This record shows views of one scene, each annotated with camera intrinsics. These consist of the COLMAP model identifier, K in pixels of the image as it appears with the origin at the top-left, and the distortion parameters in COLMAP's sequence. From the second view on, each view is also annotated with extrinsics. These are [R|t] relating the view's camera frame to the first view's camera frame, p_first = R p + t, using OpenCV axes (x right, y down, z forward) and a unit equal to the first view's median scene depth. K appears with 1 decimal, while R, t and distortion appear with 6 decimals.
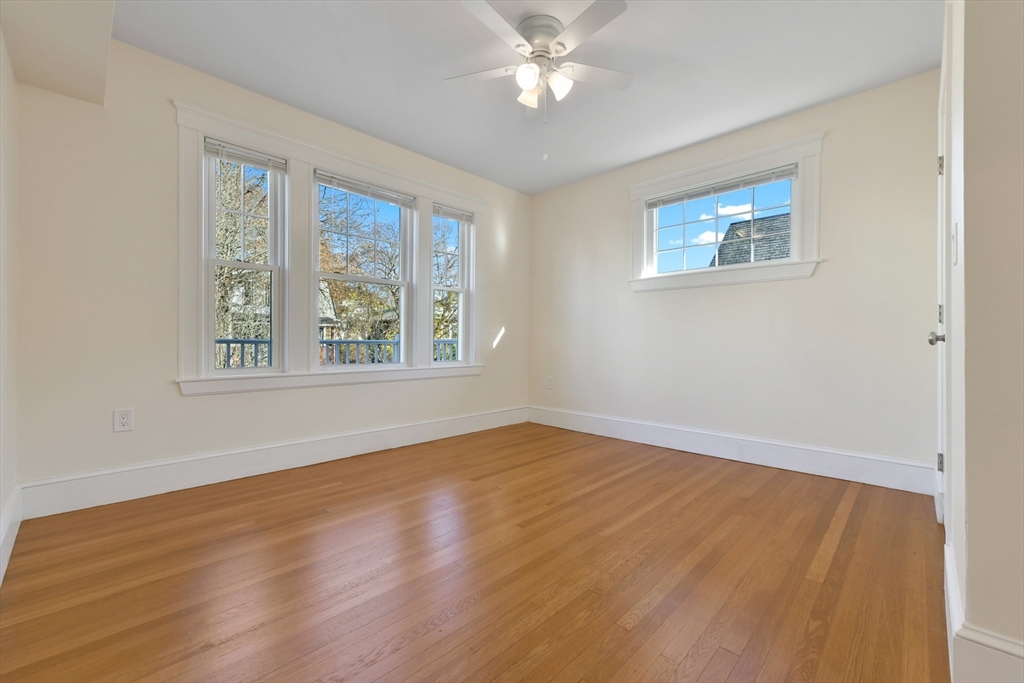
lens RADIAL K [[427.9, 0, 511.5], [0, 427.9, 341.7], [0, 0, 1]] dist [-0.000803, 0.000094]
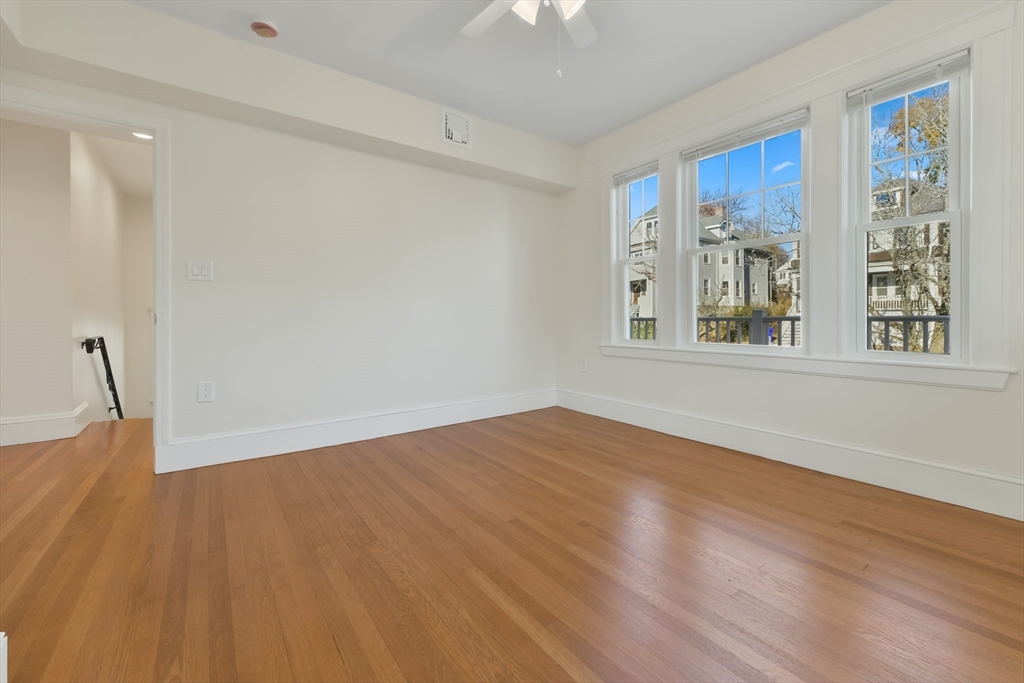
lens RADIAL K [[427.9, 0, 509.8], [0, 427.9, 327.7], [0, 0, 1]] dist [-0.000803, 0.000094]
pose [[-0.198157, 0.002148, -0.980168, 0.701480], [0.005156, 0.999986, 0.001149, 0.023880], [0.980157, -0.004826, -0.198166, 0.920901]]
